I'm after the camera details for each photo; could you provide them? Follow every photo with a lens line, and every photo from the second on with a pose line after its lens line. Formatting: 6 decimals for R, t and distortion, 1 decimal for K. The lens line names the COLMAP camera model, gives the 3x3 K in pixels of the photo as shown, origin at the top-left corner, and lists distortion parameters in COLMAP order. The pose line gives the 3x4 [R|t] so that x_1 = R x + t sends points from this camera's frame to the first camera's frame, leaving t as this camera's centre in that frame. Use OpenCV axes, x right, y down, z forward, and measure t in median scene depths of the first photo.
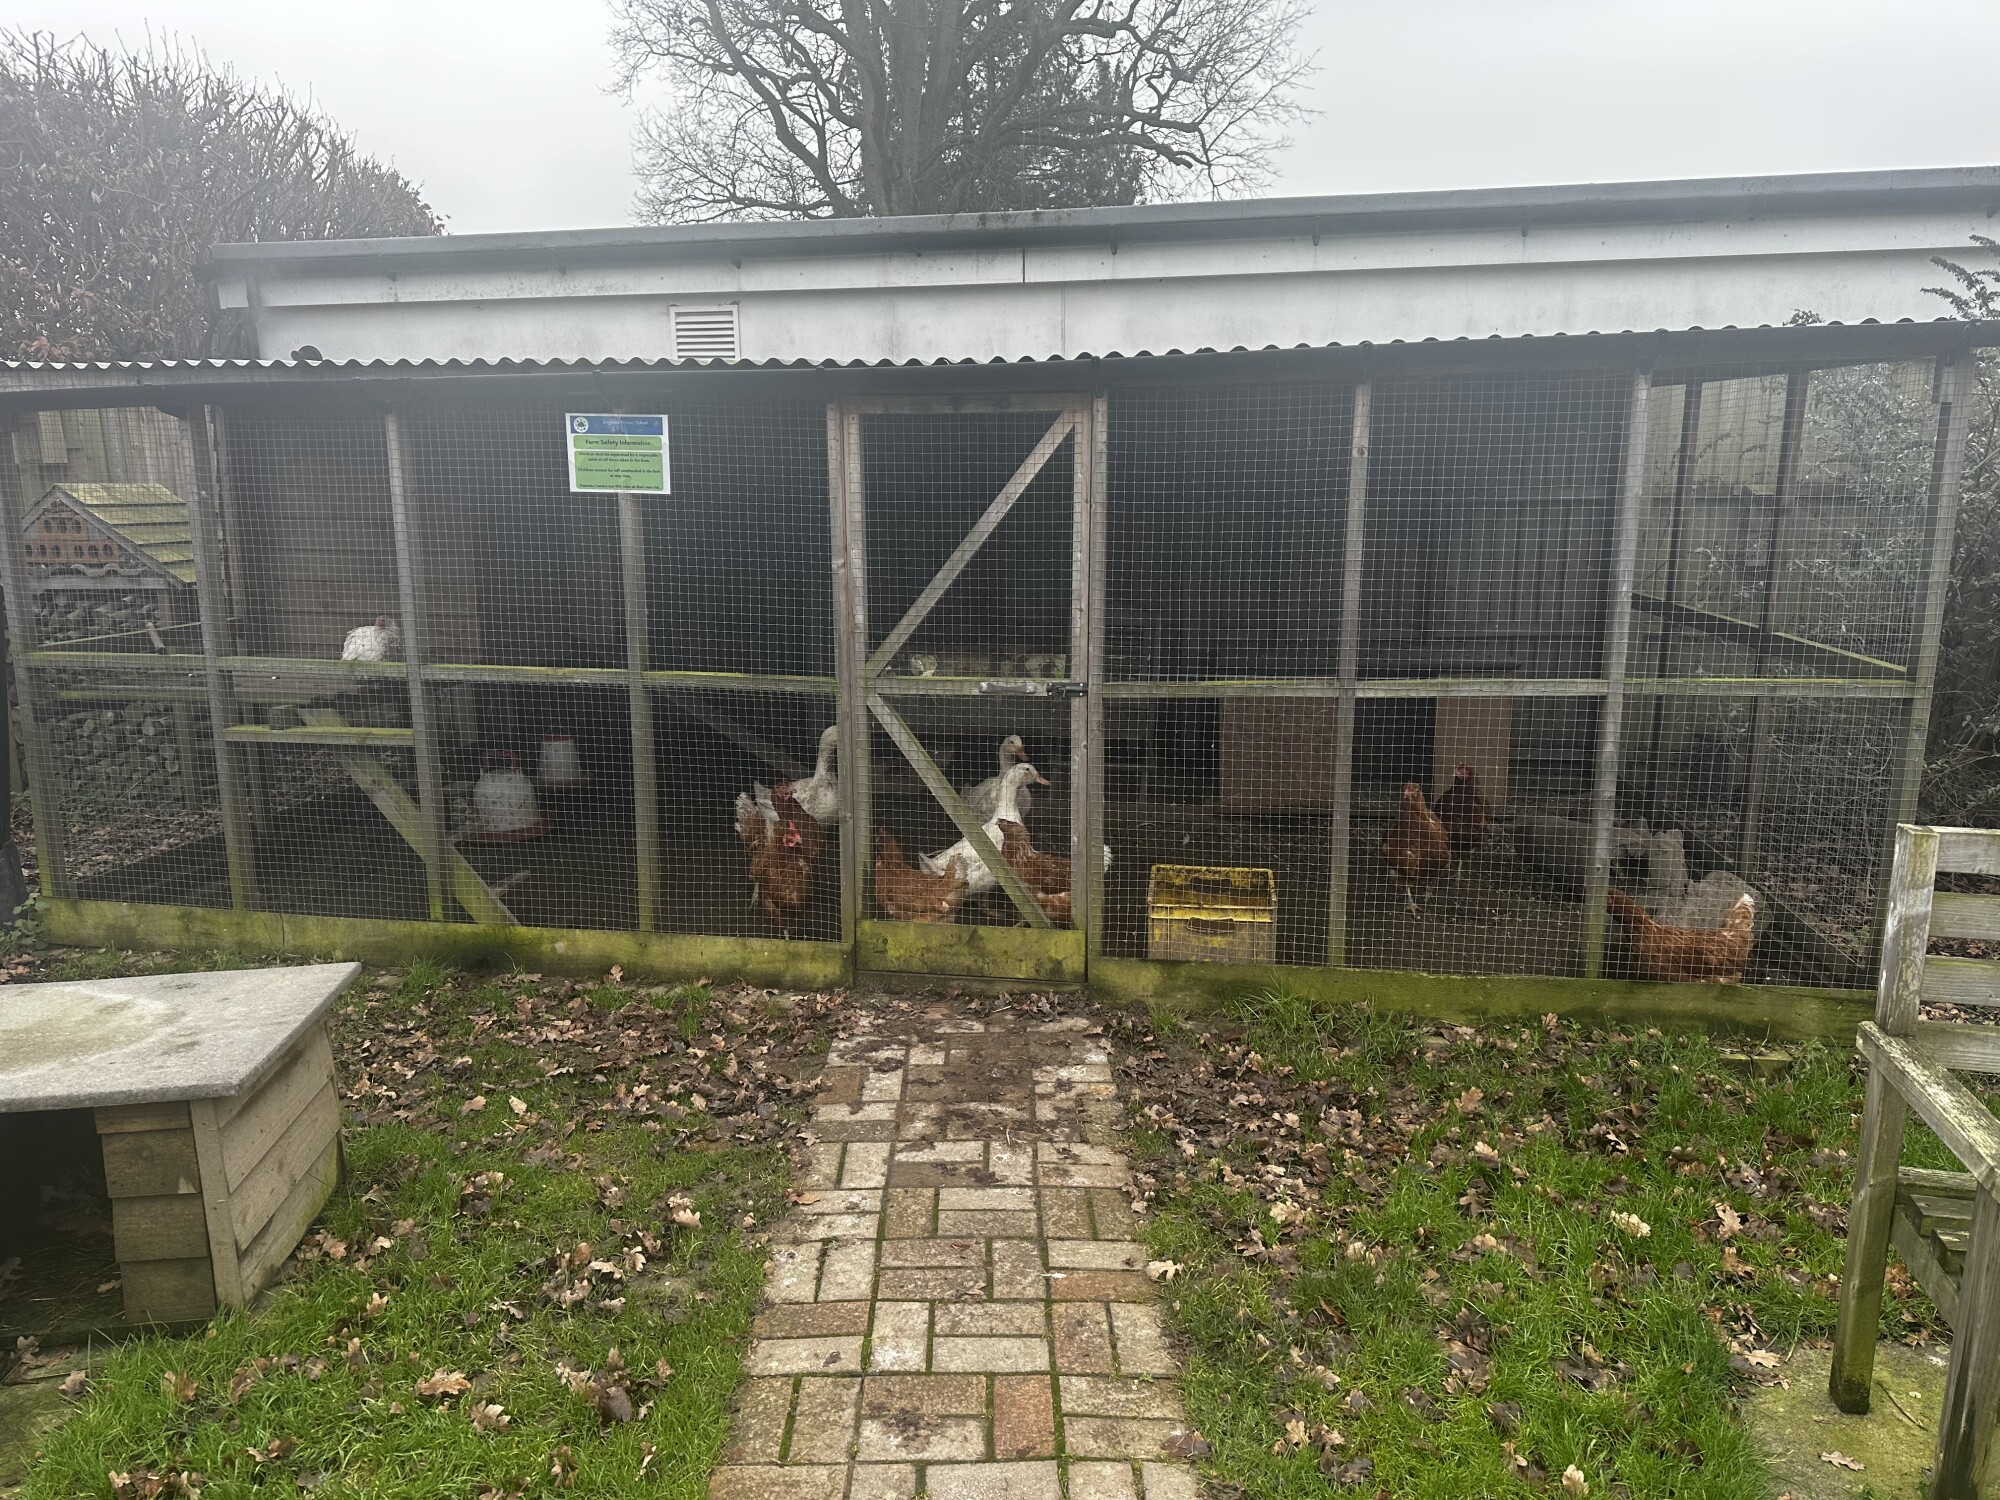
lens RADIAL K [[1402.3, 0, 1006.0], [0, 1402.3, 760.7], [0, 0, 1]] dist [0.004971, -0.004382]
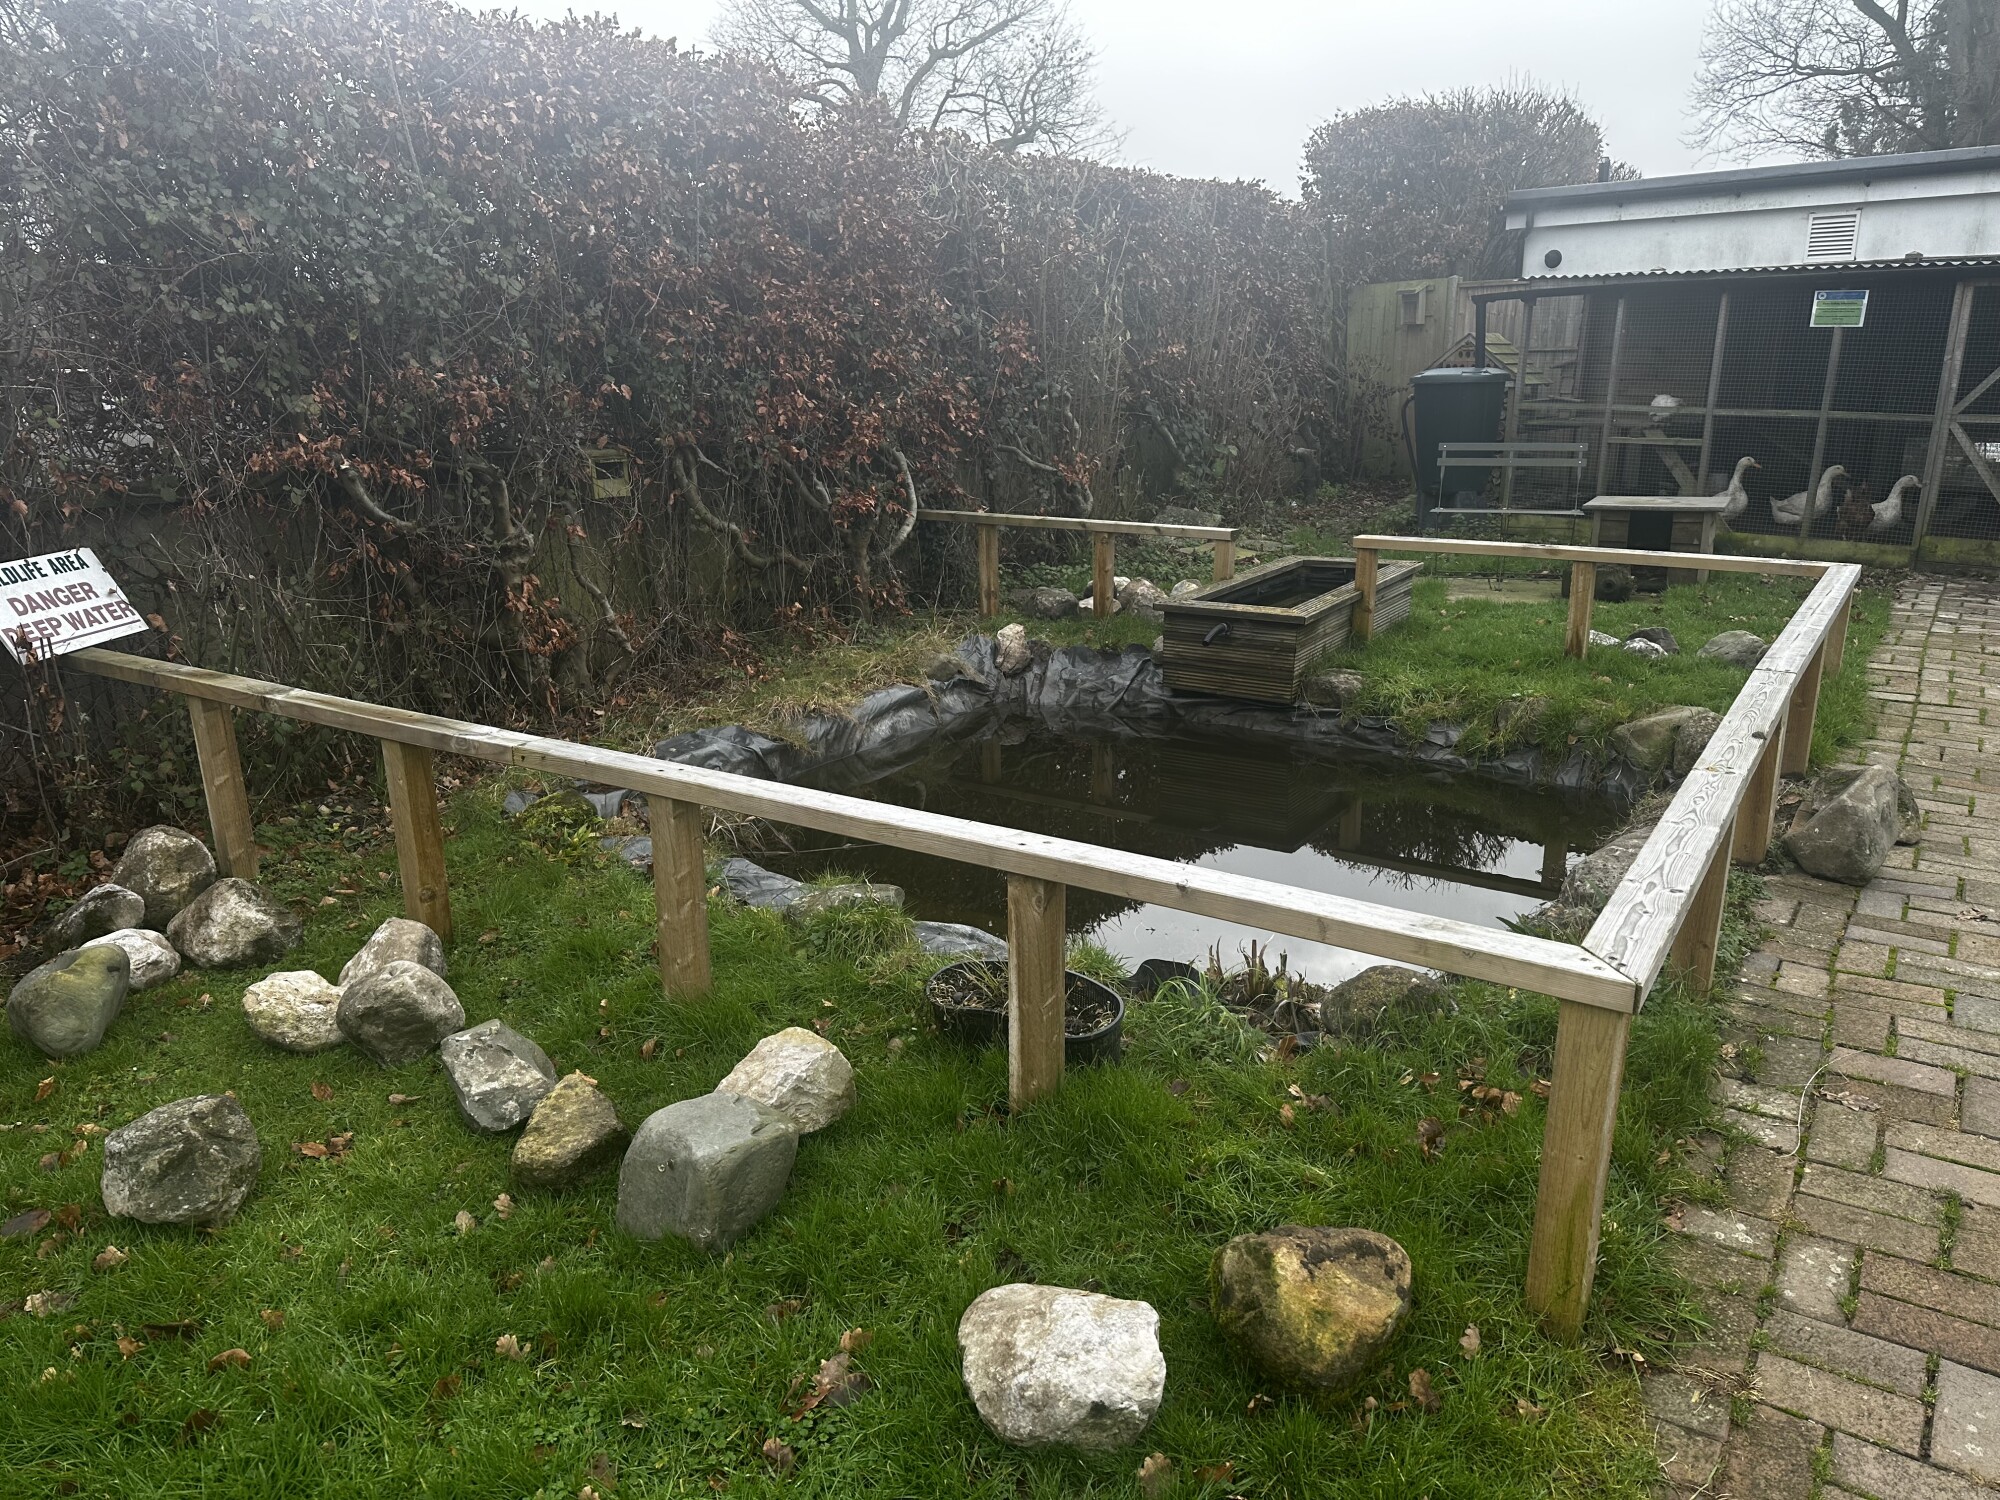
lens RADIAL K [[1402.3, 0, 1005.8], [0, 1402.3, 763.4], [0, 0, 1]] dist [0.004971, -0.004382]
pose [[0.811338, 0.158289, -0.562739, 0.009714], [-0.107252, 0.986609, 0.122883, 0.191498], [0.574654, -0.039345, 0.817450, -0.853844]]
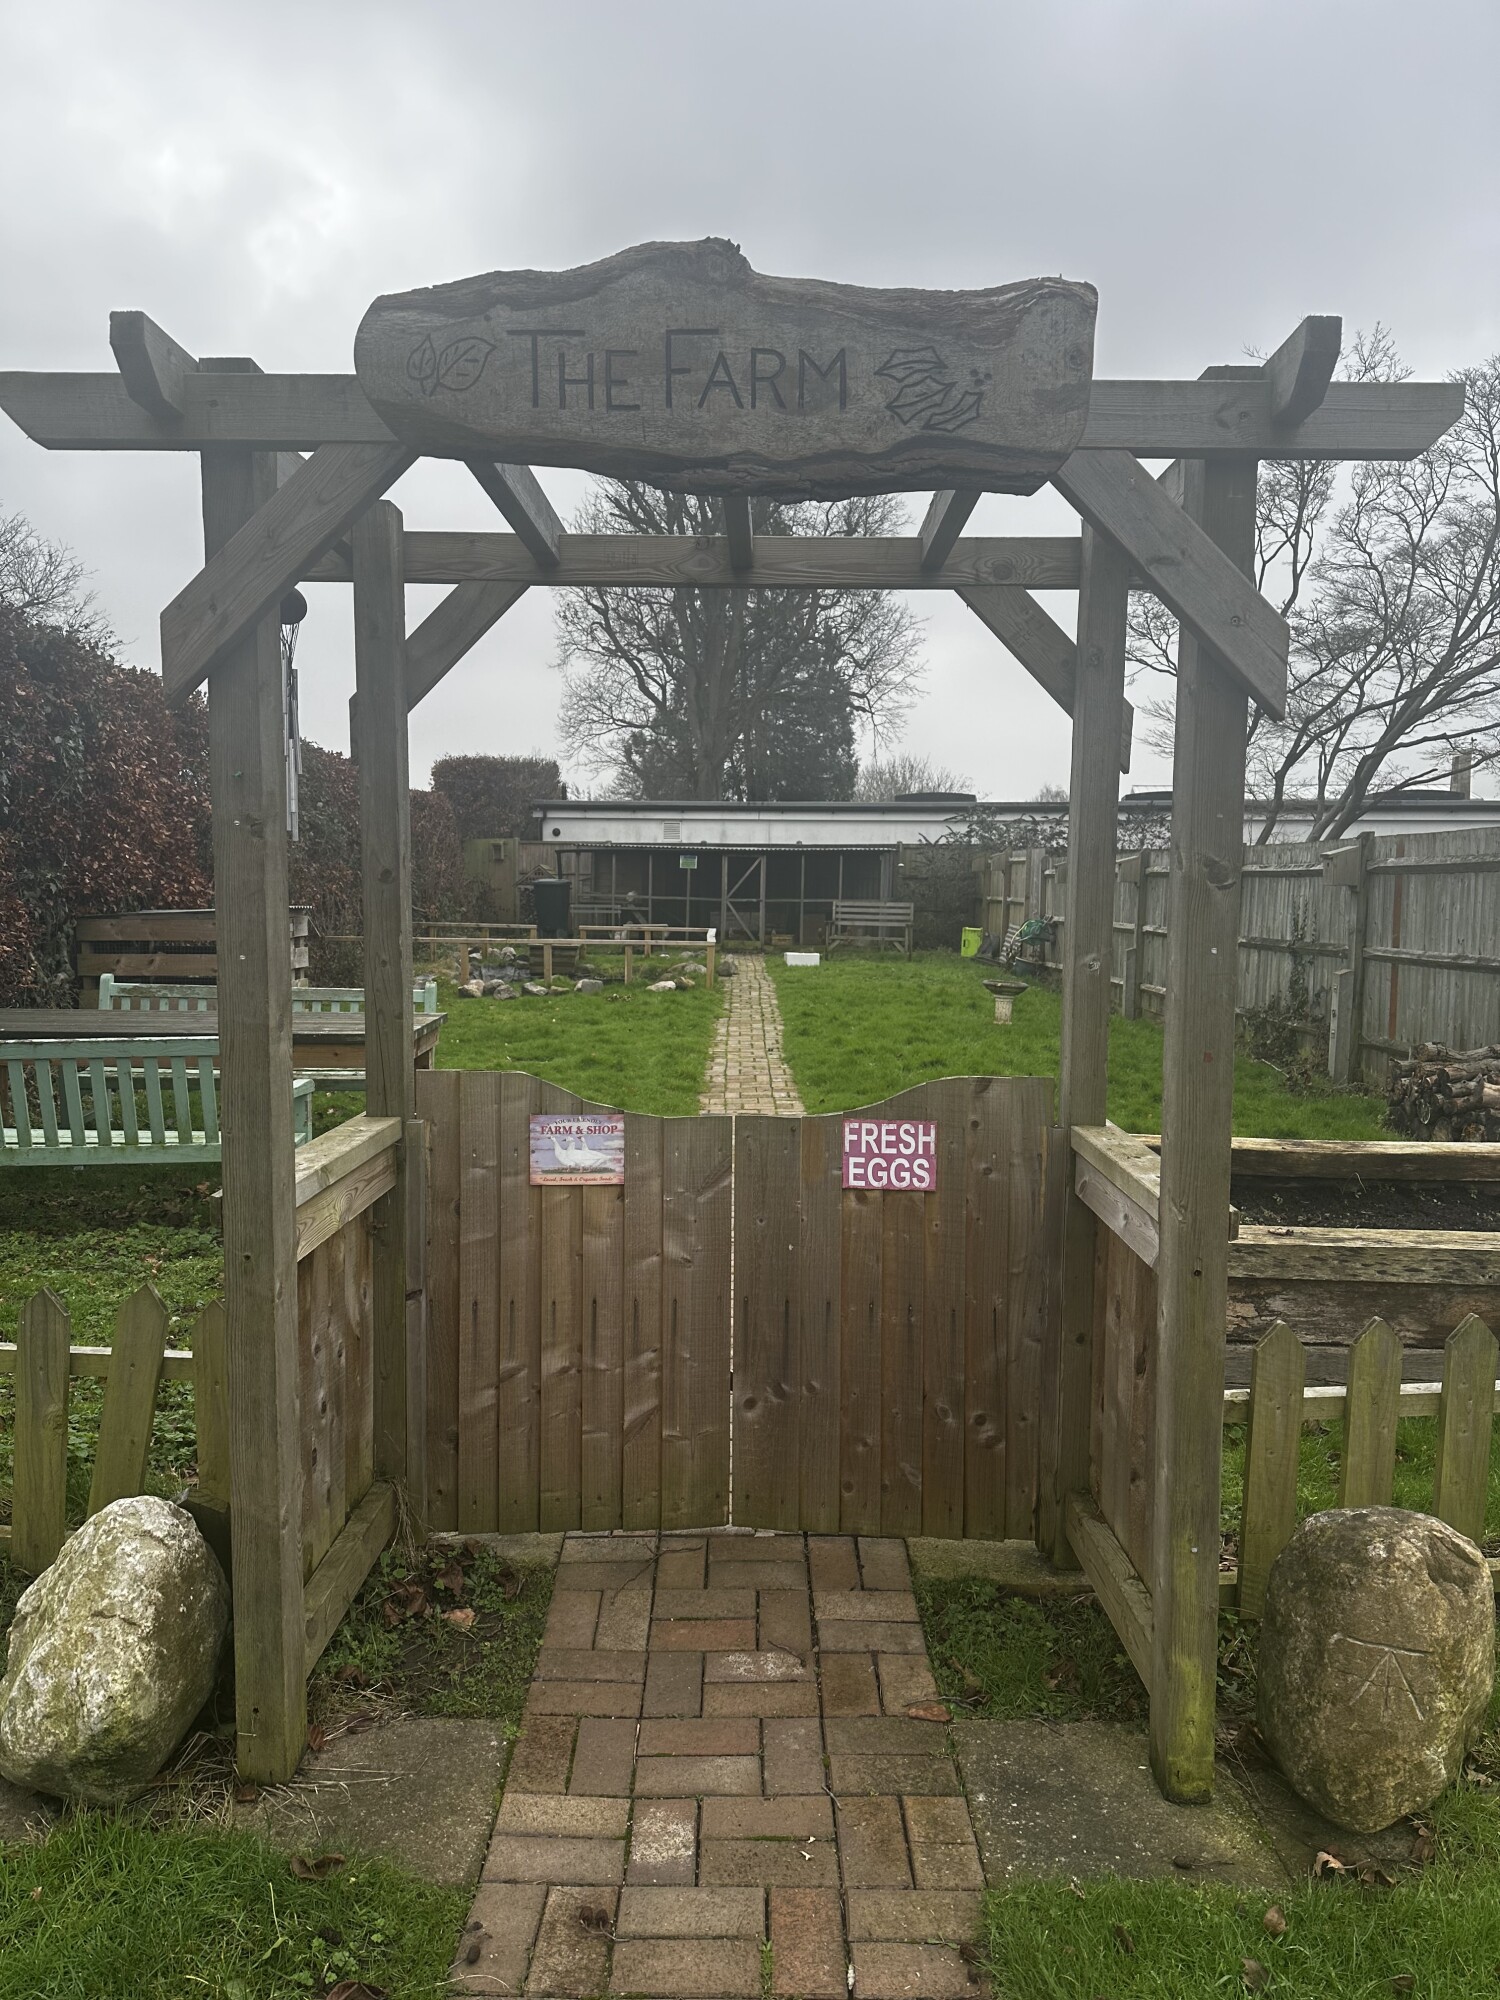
lens RADIAL K [[1402.3, 0, 752.7], [0, 1402.3, 1005.0], [0, 0, 1]] dist [0.004971, -0.004382]
pose [[0.999577, 0.027591, -0.009210, 0.045489], [-0.028457, 0.993168, -0.113167, 0.594151], [0.006025, 0.113382, 0.993533, -2.741335]]
